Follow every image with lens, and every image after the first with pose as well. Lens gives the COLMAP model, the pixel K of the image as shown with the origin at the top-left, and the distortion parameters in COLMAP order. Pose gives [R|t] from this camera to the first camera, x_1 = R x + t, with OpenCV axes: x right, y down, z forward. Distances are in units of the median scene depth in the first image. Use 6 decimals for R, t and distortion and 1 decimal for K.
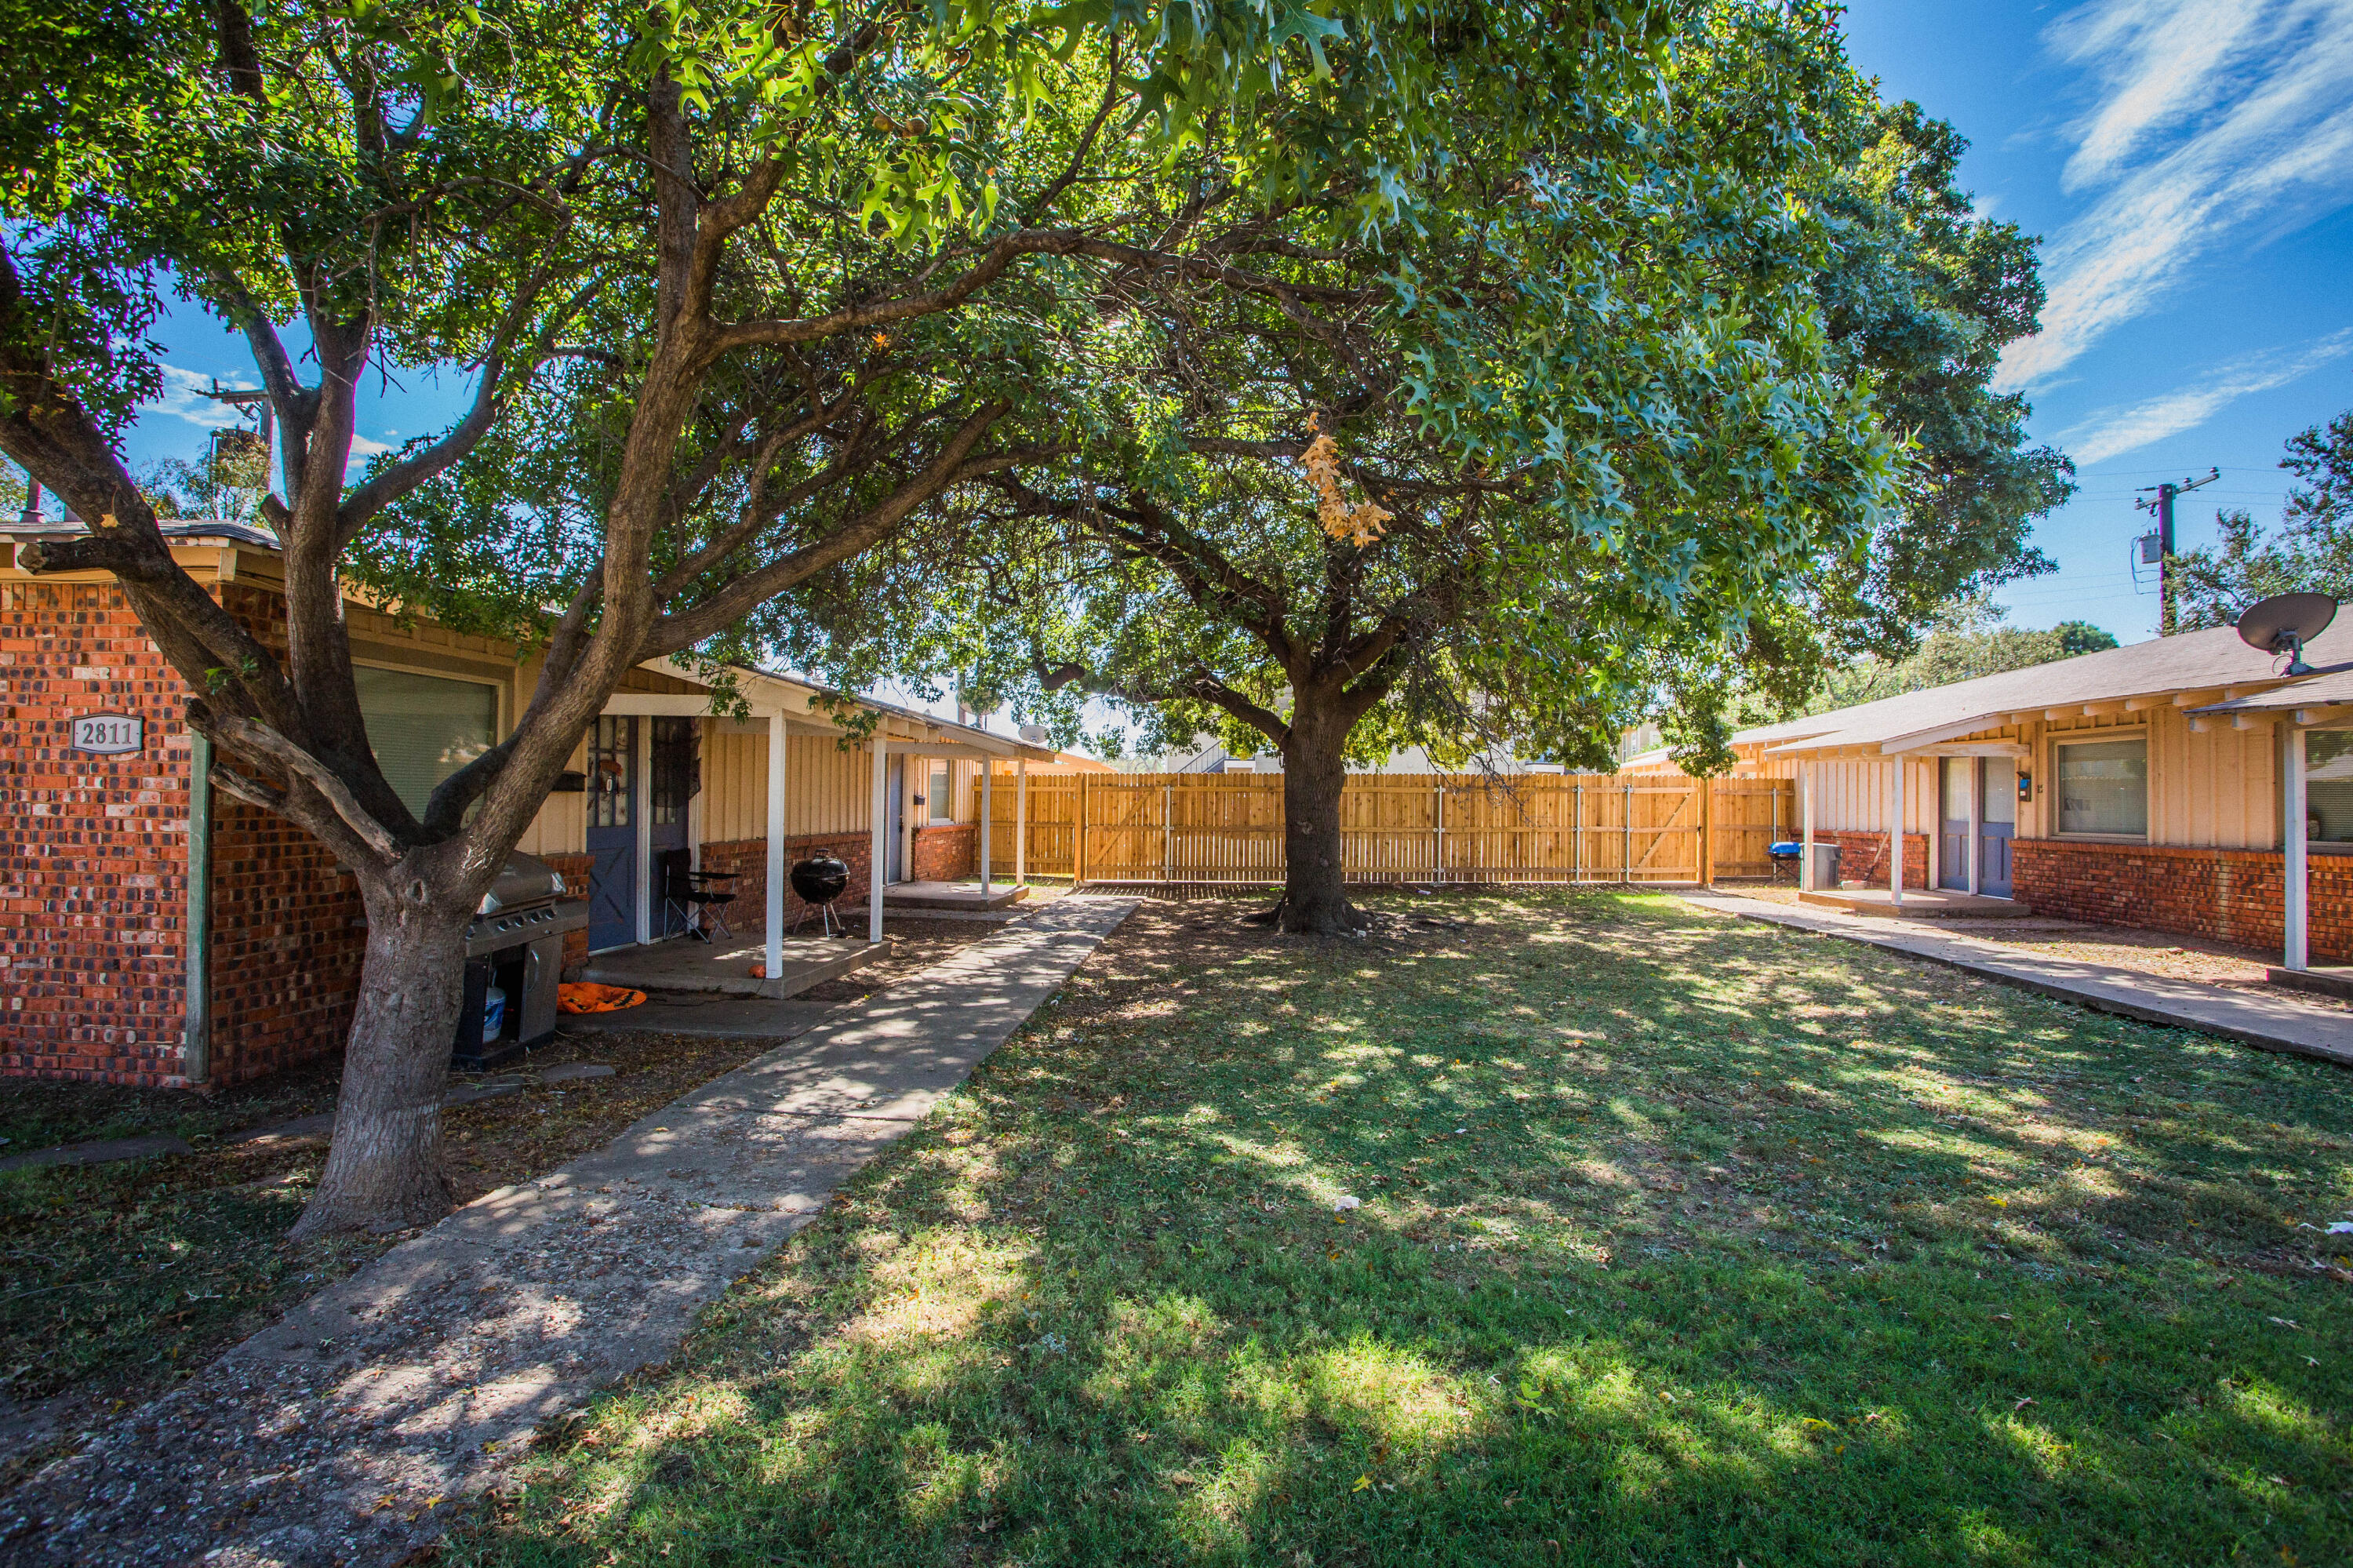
lens RADIAL K [[1148.0, 0, 1176.5], [0, 1148.0, 784.0], [0, 0, 1]] dist [-0.001418, -0.000369]
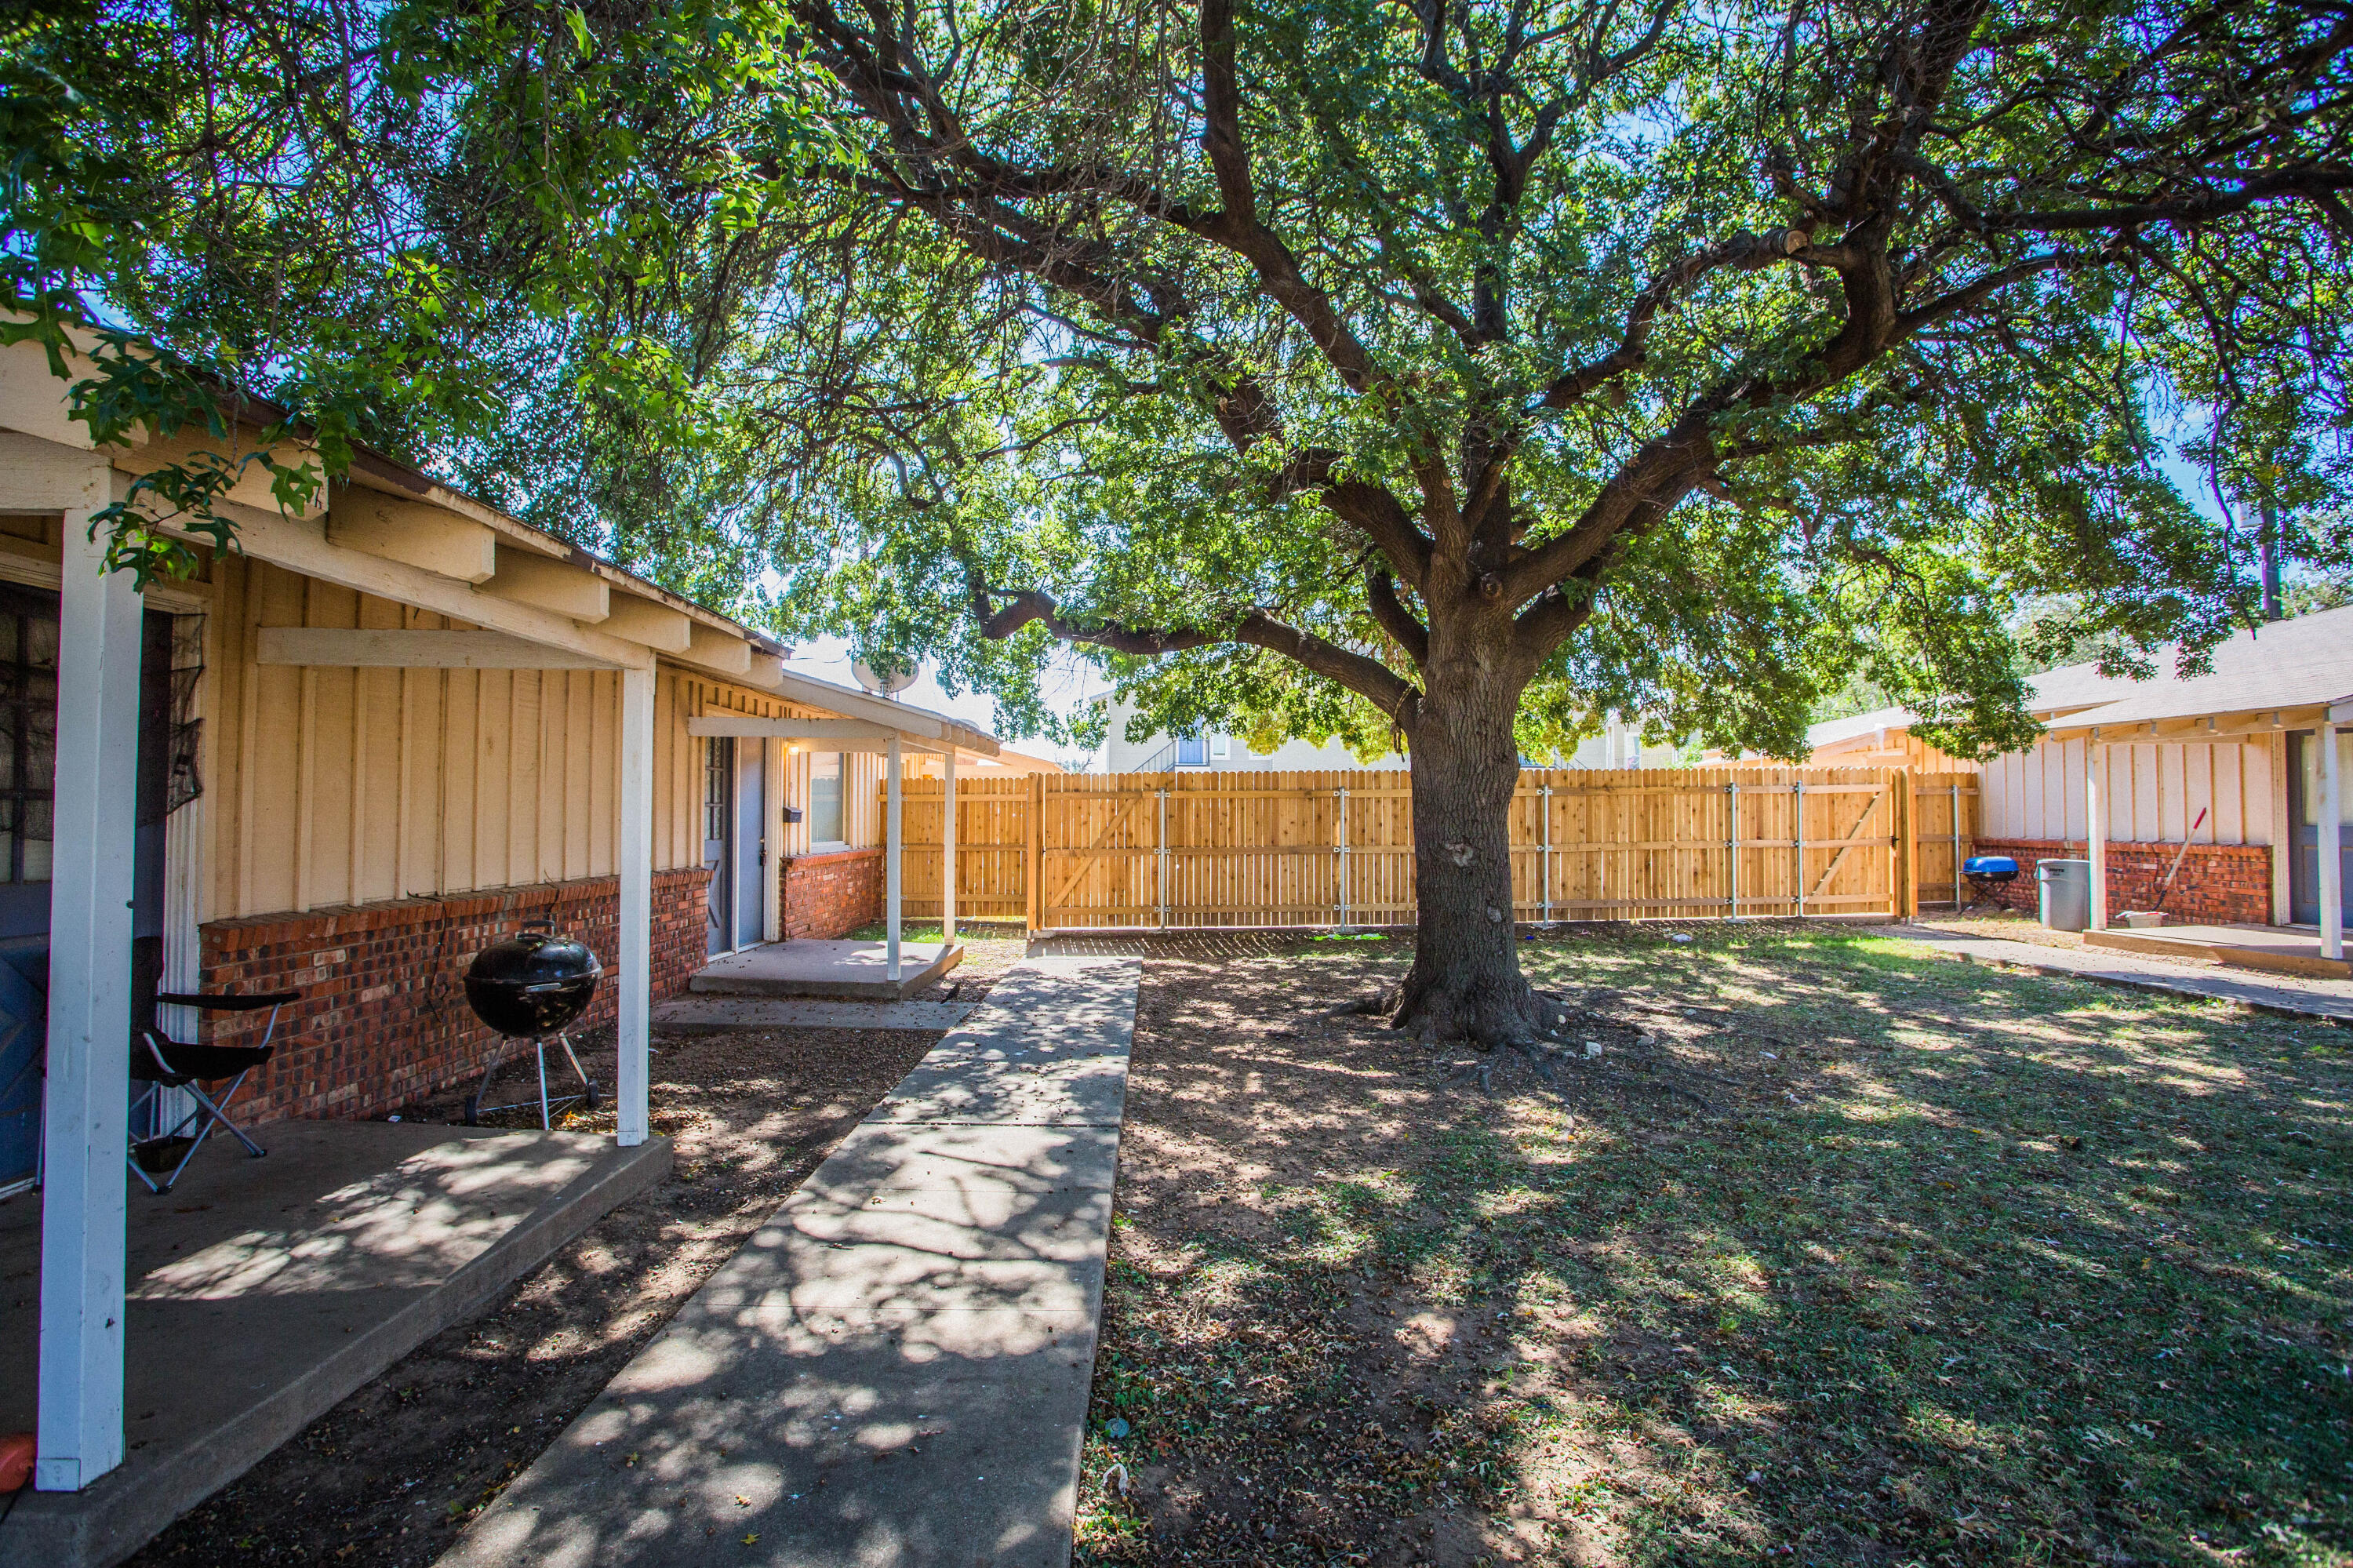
lens RADIAL K [[1148.0, 0, 1176.5], [0, 1148.0, 784.0], [0, 0, 1]] dist [-0.001418, -0.000369]
pose [[0.997128, -0.010777, 0.074958, -0.055697], [0.011644, 0.999870, -0.011138, 0.006140], [-0.074828, 0.011979, 0.997125, 0.338117]]
